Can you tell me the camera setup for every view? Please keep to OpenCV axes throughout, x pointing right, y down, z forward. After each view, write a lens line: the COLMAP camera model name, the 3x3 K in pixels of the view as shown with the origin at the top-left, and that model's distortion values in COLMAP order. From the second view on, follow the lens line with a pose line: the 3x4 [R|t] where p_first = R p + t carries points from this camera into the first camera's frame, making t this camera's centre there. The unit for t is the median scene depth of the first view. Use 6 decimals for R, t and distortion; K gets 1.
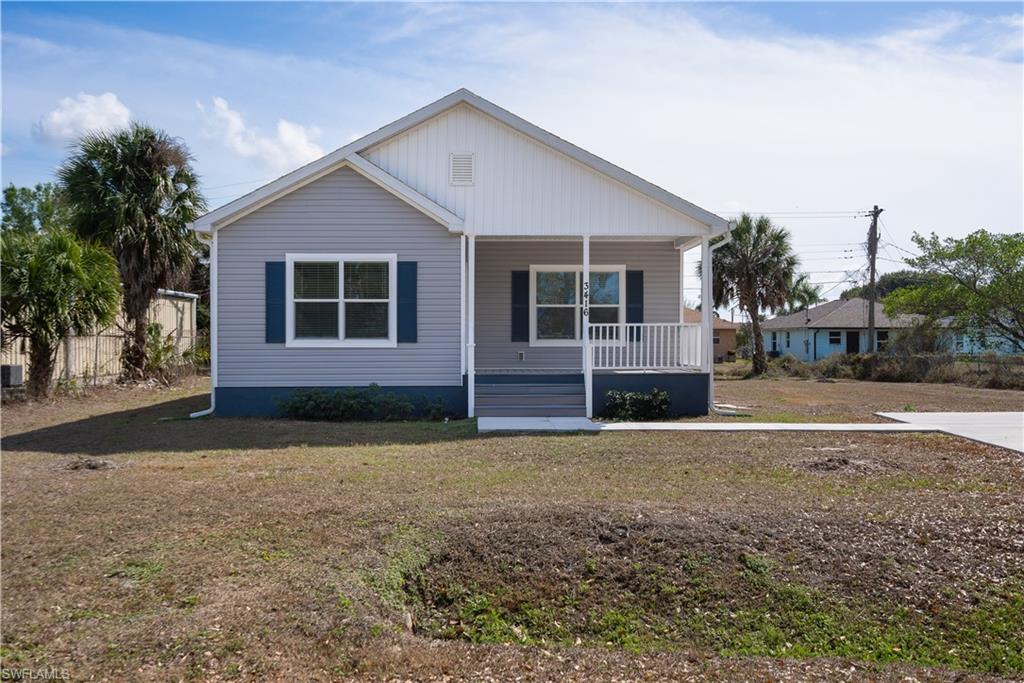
lens RADIAL K [[950.7, 0, 512.0], [0, 950.7, 341.5], [0, 0, 1]] dist [-0.007350, -0.002265]
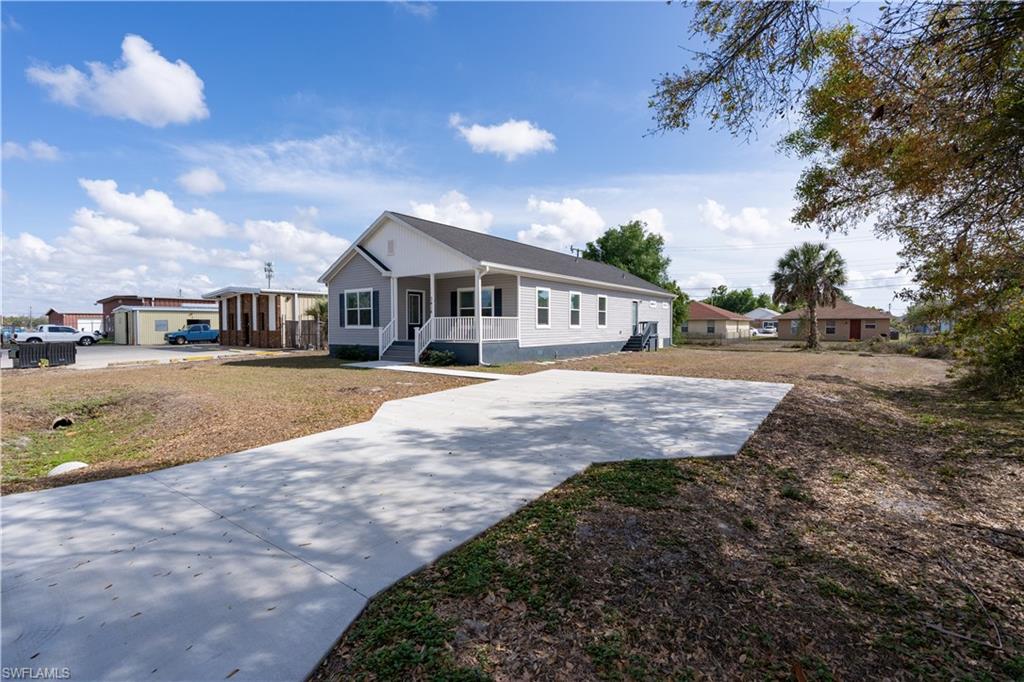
lens RADIAL K [[473.2, 0, 512.0], [0, 473.2, 341.0], [0, 0, 1]] dist [-0.000275, -0.000036]
pose [[0.777878, 0.016977, -0.628186, 0.852289], [0.000142, 0.999630, 0.027191, 0.004313], [0.628415, -0.021241, 0.777588, 0.327149]]
